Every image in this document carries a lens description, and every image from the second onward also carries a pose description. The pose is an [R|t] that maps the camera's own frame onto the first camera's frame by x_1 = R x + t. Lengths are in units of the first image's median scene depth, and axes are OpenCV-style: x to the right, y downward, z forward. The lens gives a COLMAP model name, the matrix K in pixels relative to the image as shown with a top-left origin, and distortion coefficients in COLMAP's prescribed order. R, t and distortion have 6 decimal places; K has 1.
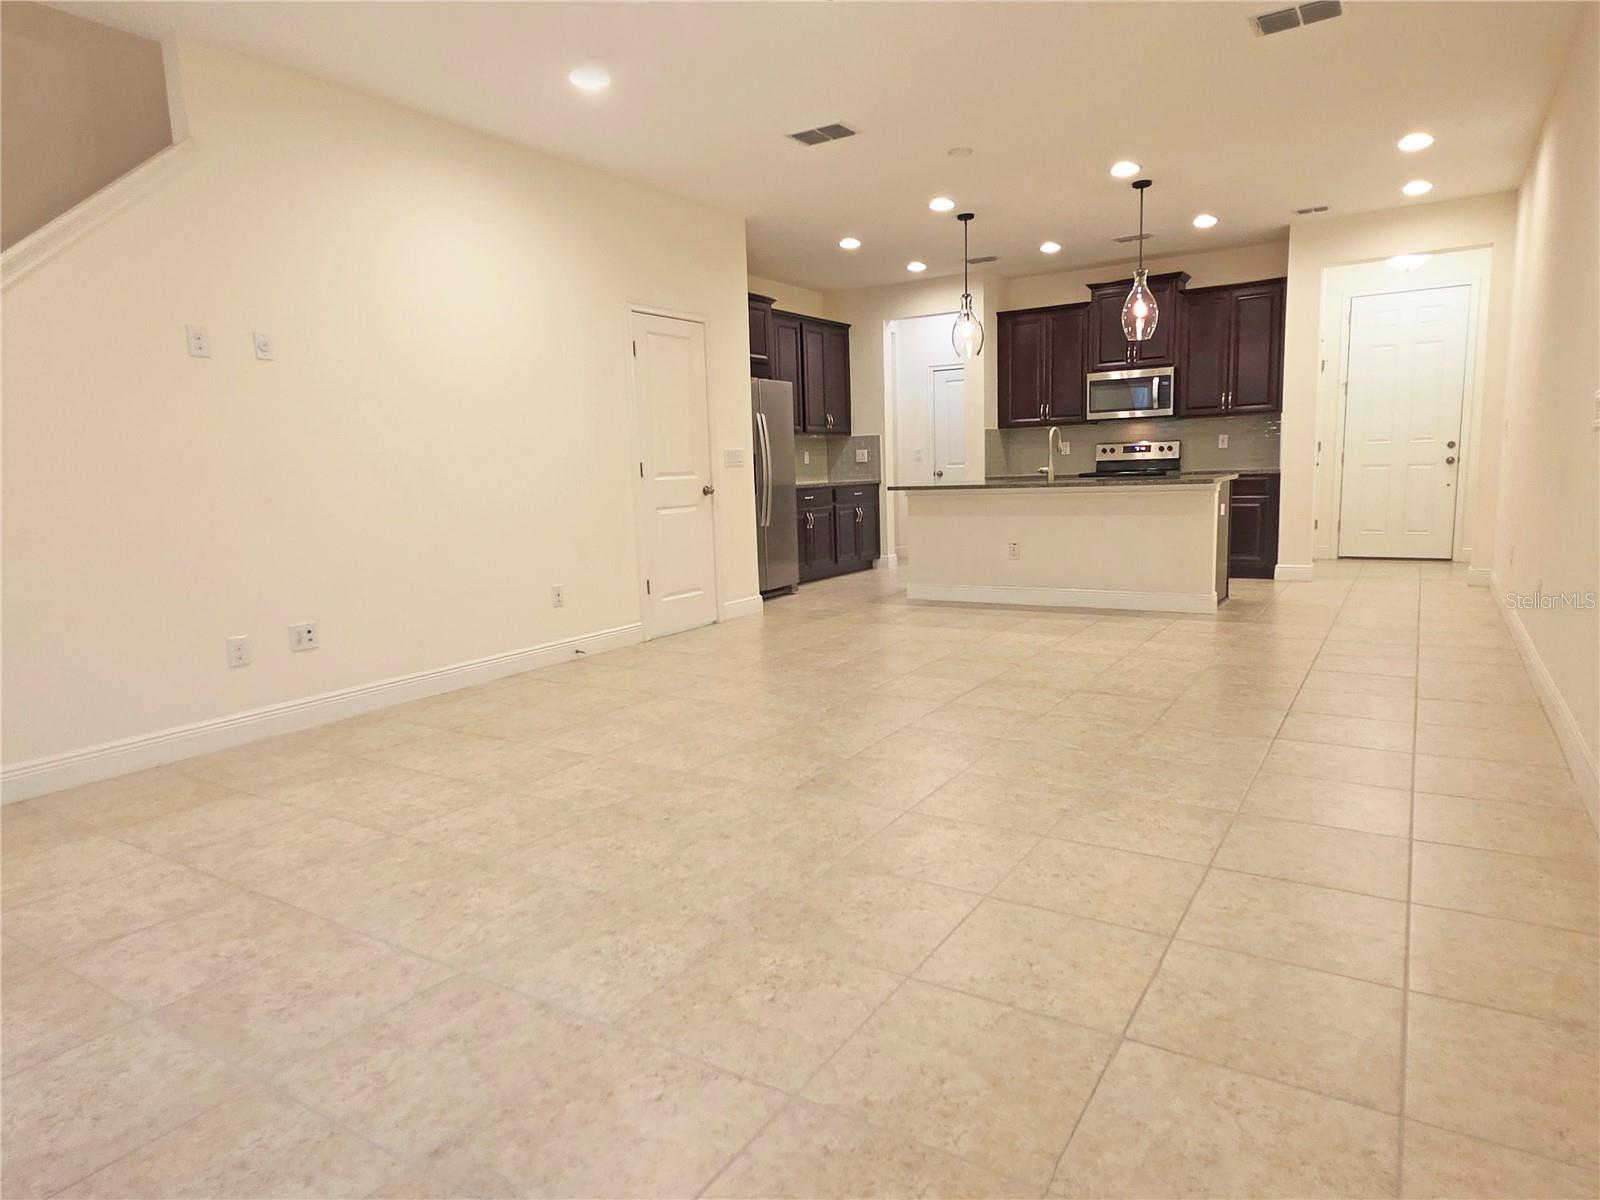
lens RADIAL K [[953.0, 0, 801.0], [0, 953.0, 607.6], [0, 0, 1]] dist [0.002437, -0.000376]
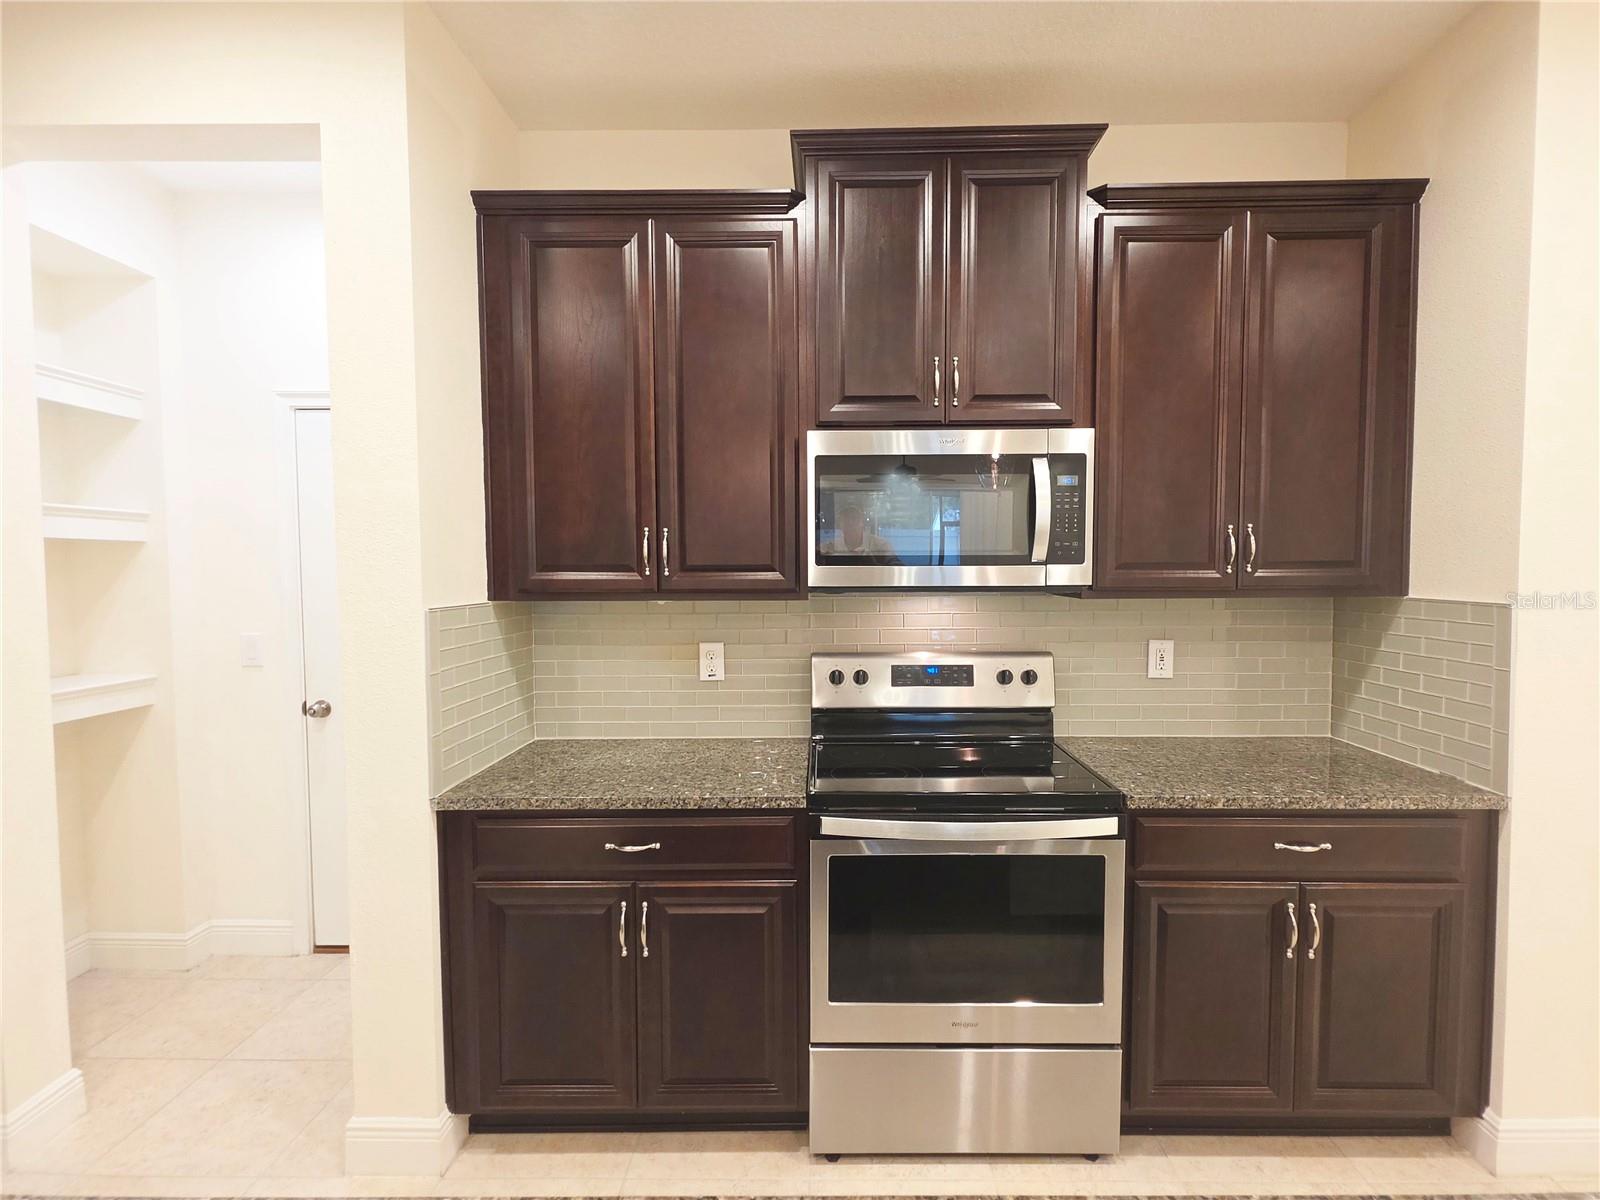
lens RADIAL K [[770.6, 0, 817.7], [0, 770.6, 607.4], [0, 0, 1]] dist [0.005218, -0.000237]
pose [[0.847898, 0.004765, 0.530137, 0.187714], [0.052862, 0.994217, -0.093483, -0.177537], [-0.527517, 0.107288, 0.842743, 0.843838]]
